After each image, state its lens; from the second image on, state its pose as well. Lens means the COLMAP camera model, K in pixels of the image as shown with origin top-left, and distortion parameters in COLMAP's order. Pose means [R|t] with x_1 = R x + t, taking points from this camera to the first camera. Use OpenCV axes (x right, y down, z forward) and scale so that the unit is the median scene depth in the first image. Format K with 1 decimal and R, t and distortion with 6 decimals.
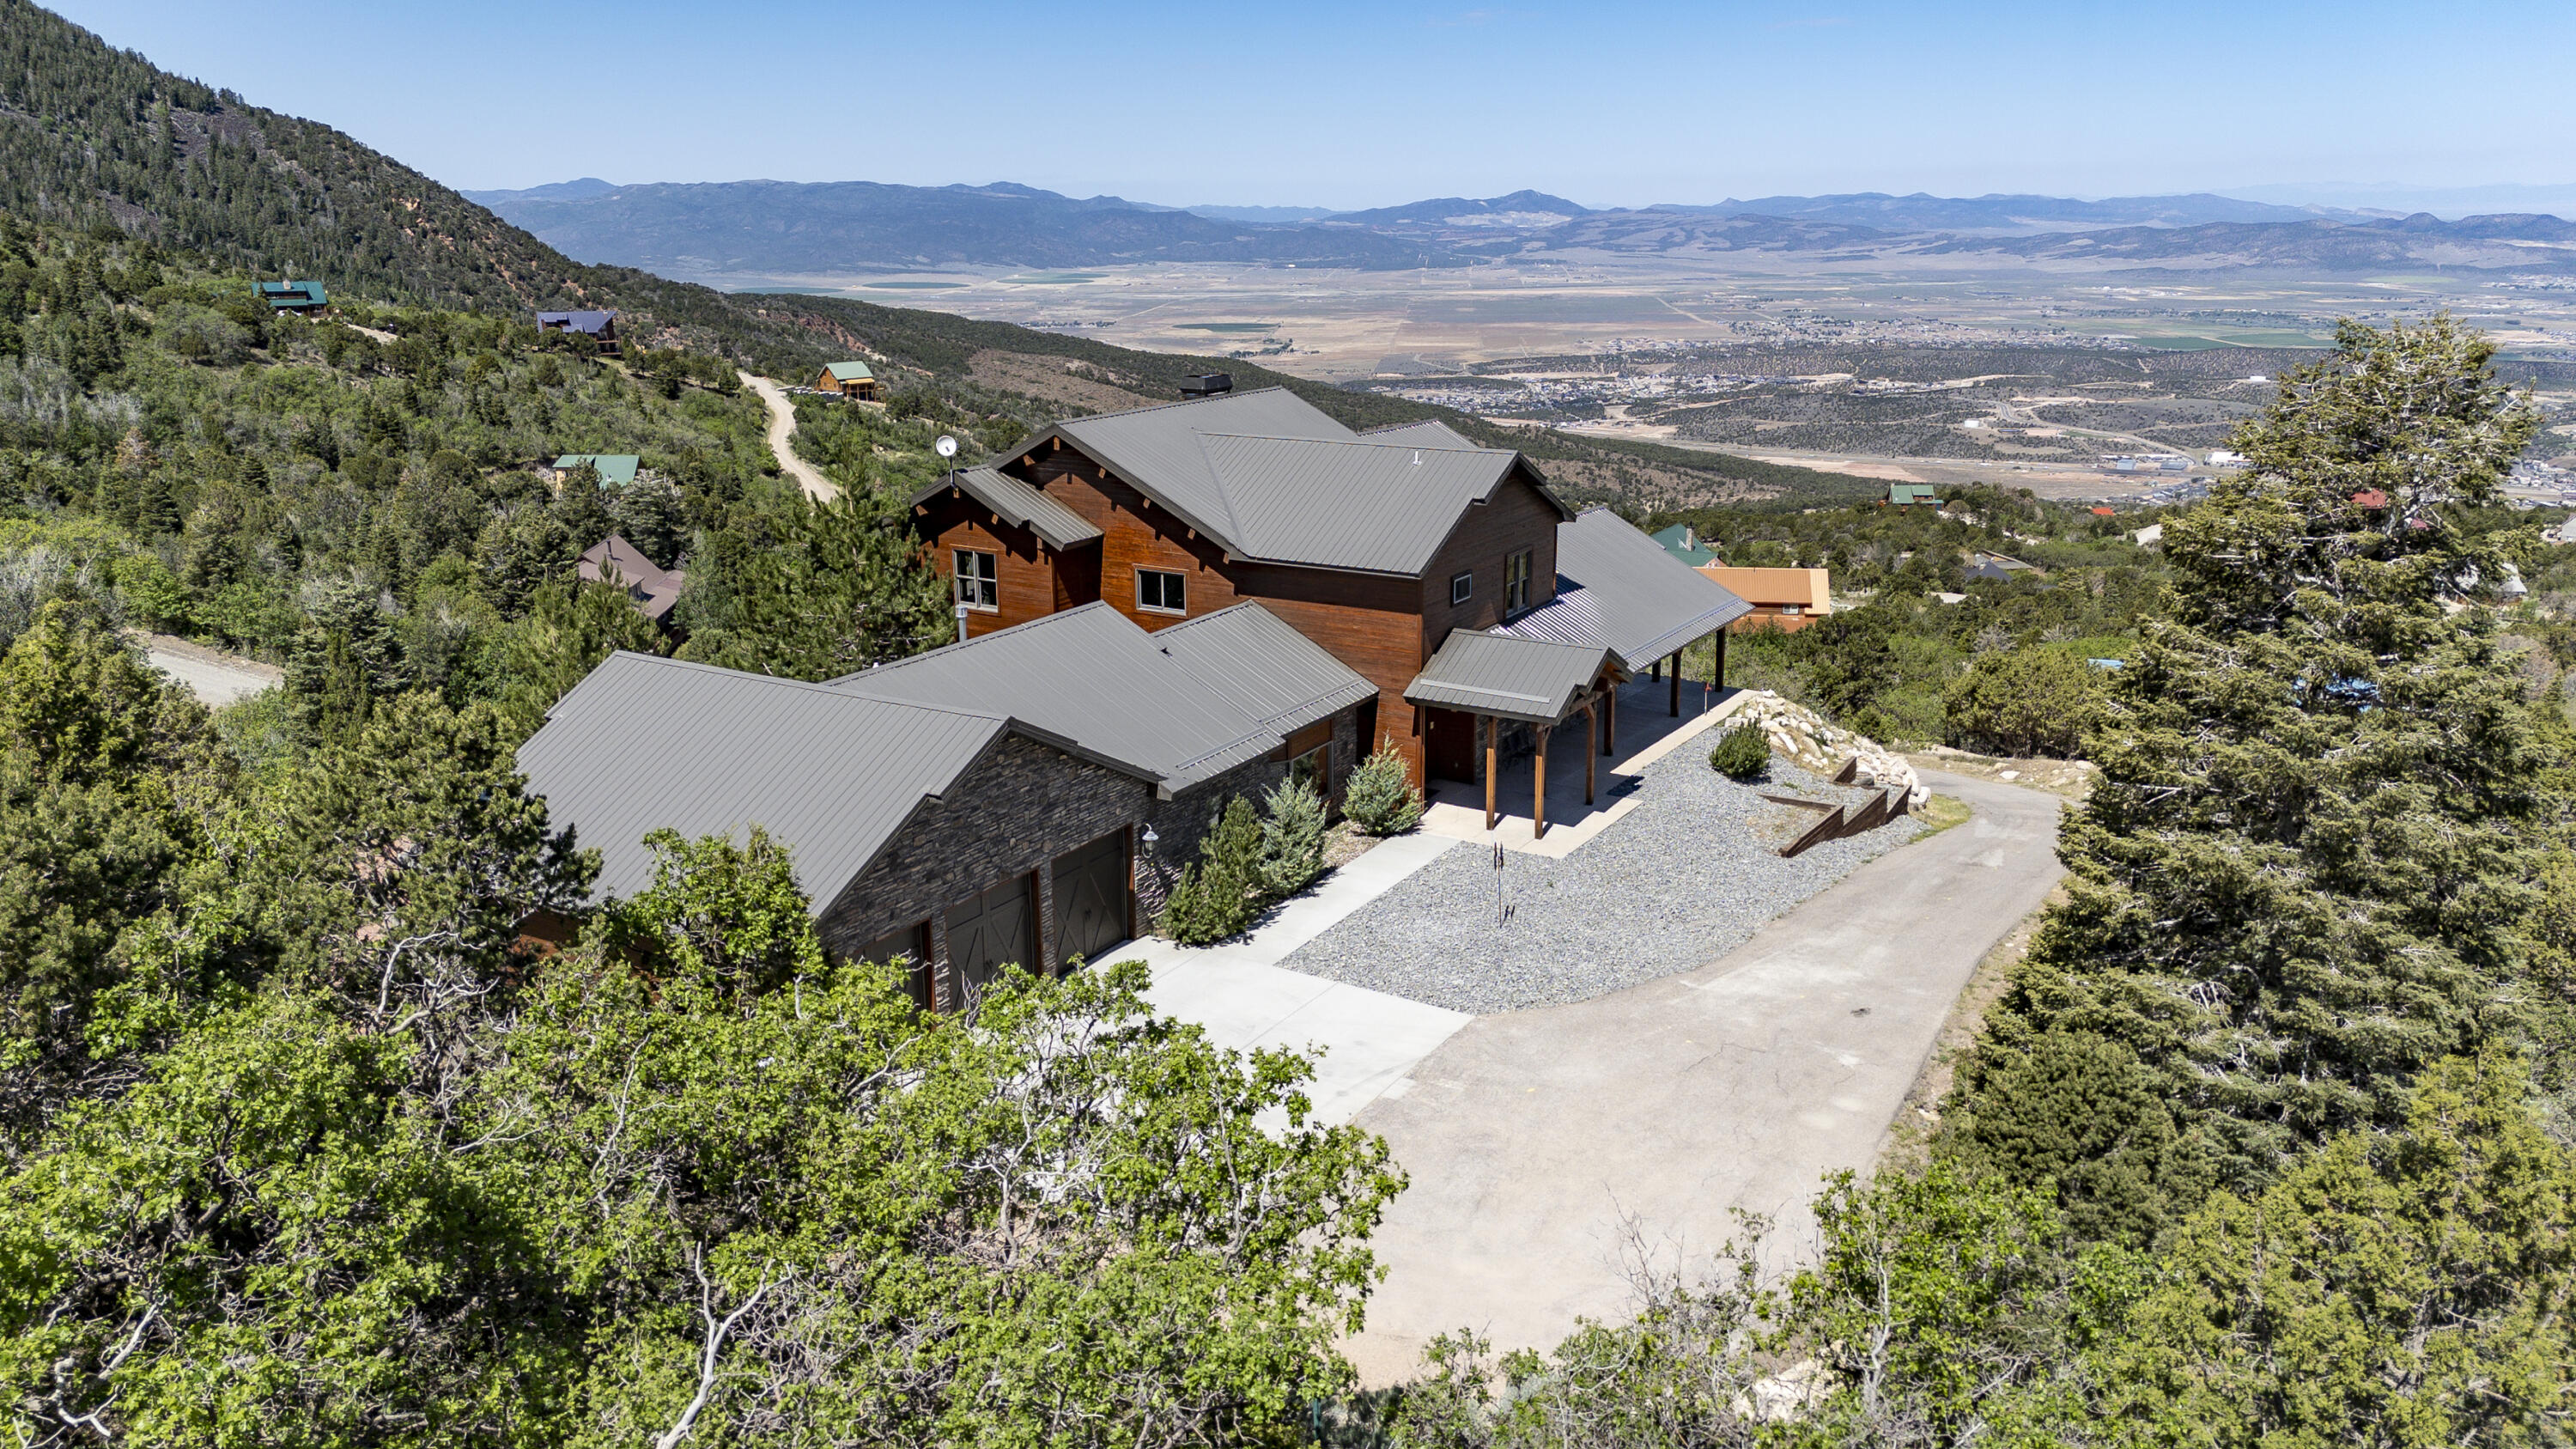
lens RADIAL K [[1824.2, 0, 1288.0], [0, 1824.2, 724.5], [0, 0, 1]] dist [0.005704, -0.001426]
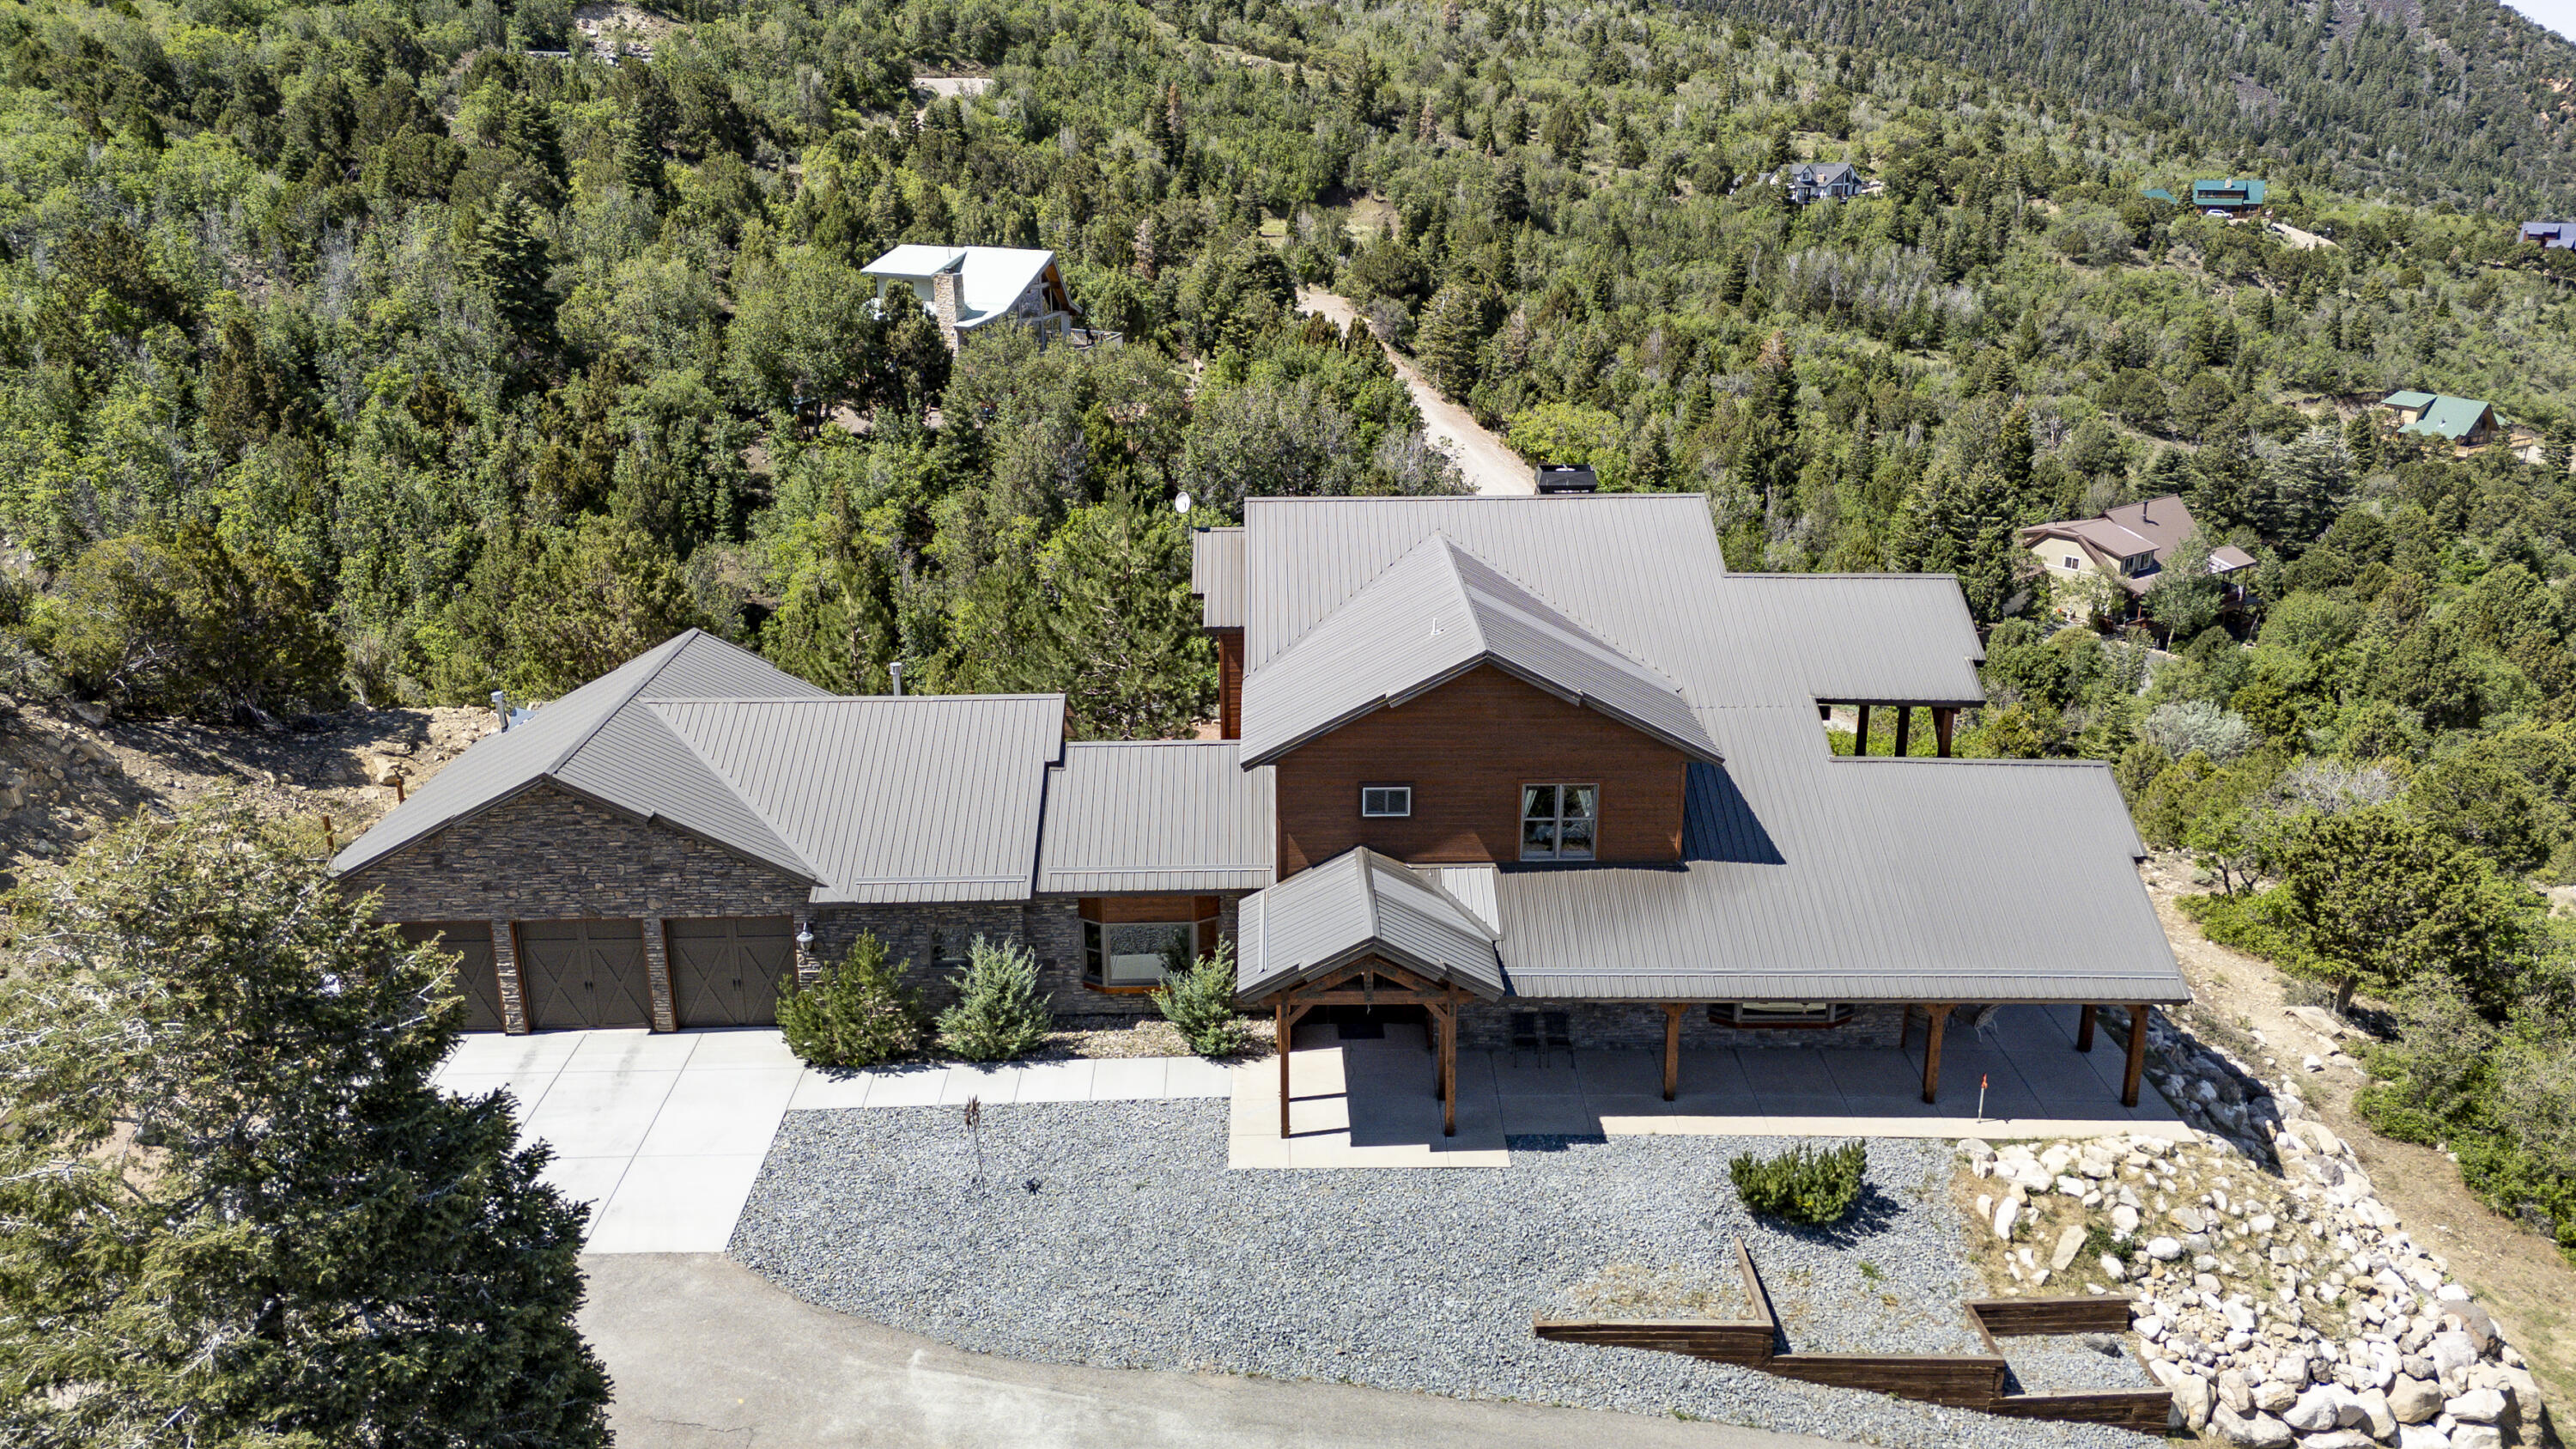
lens RADIAL K [[1871.9, 0, 1288.0], [0, 1871.9, 724.5], [0, 0, 1]] dist [0.000635, -0.001498]
pose [[0.545502, 0.265454, -0.794960, 0.675214], [-0.224972, 0.960083, 0.166217, -0.220747], [0.807351, 0.088172, 0.583447, 0.499183]]
